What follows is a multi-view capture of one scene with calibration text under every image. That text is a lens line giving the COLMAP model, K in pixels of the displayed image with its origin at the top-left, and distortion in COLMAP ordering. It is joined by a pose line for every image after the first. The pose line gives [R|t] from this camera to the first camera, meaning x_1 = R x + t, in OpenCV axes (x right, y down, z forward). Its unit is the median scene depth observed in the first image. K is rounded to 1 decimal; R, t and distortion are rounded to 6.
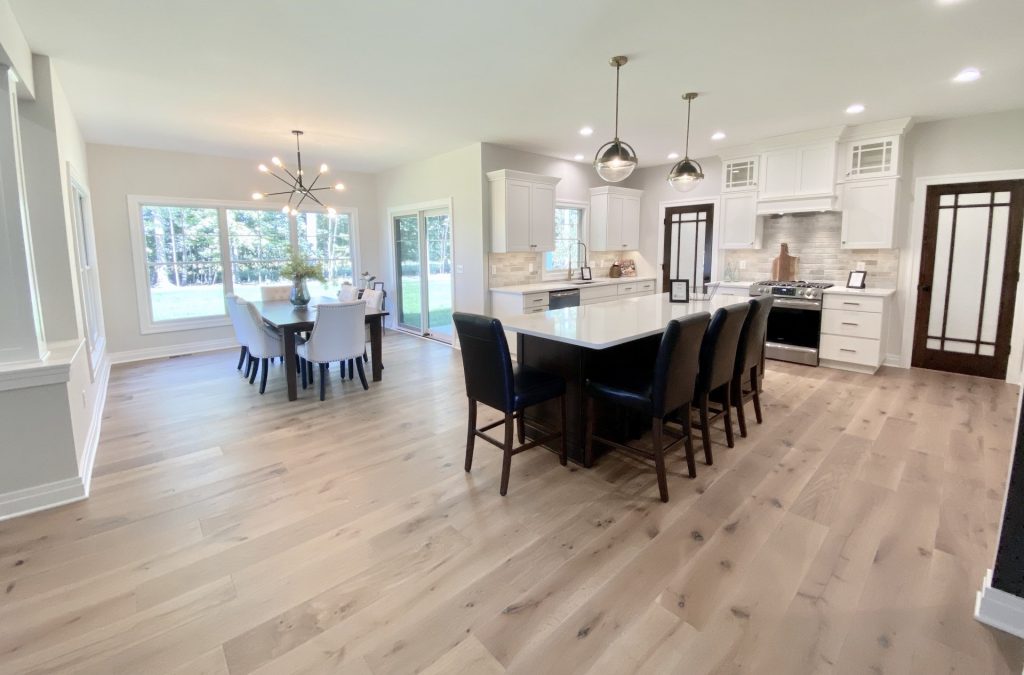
lens RADIAL K [[408.4, 0, 502.4], [0, 408.4, 294.5], [0, 0, 1]] dist [-0.016252, -0.003123]
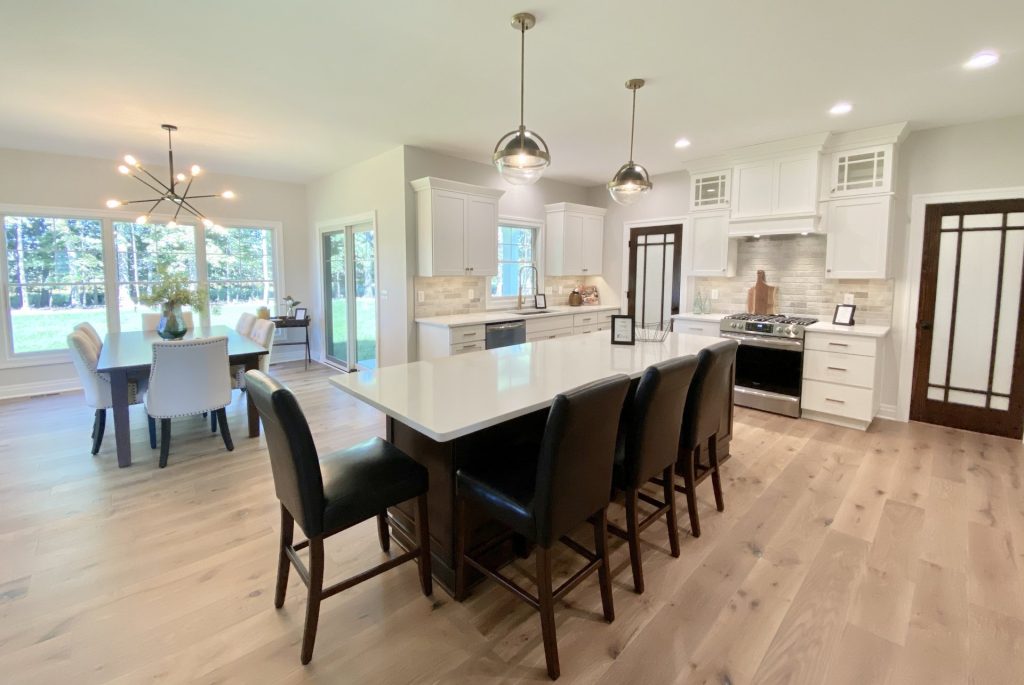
lens RADIAL K [[411.4, 0, 503.9], [0, 411.4, 304.3], [0, 0, 1]] dist [-0.007997, -0.006427]
pose [[0.999497, 0.012520, 0.029152, 0.145645], [-0.011693, 0.999528, -0.028392, -0.027171], [-0.029493, 0.028037, 0.999172, 0.170583]]
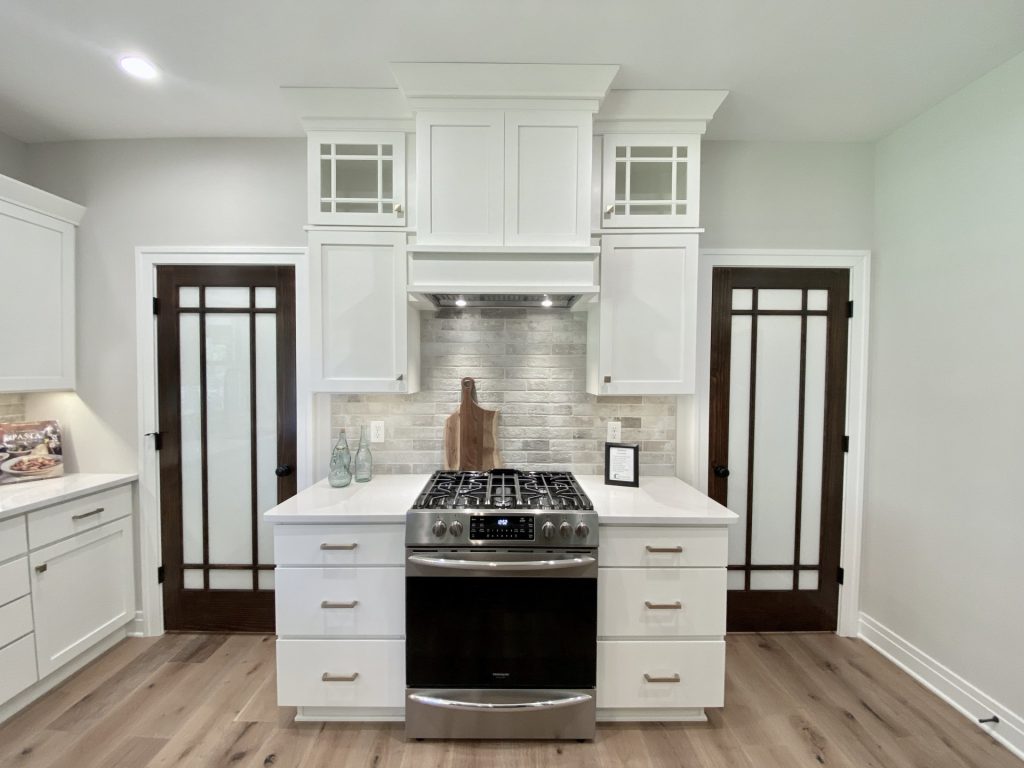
lens RADIAL K [[414.0, 0, 512.2], [0, 414.0, 387.8], [0, 0, 1]] dist [0.001687, -0.010120]
pose [[0.647007, -0.010668, 0.762409, 0.479160], [0.071454, 0.996350, -0.046698, -0.110774], [-0.759128, 0.084691, 0.645408, 0.822841]]
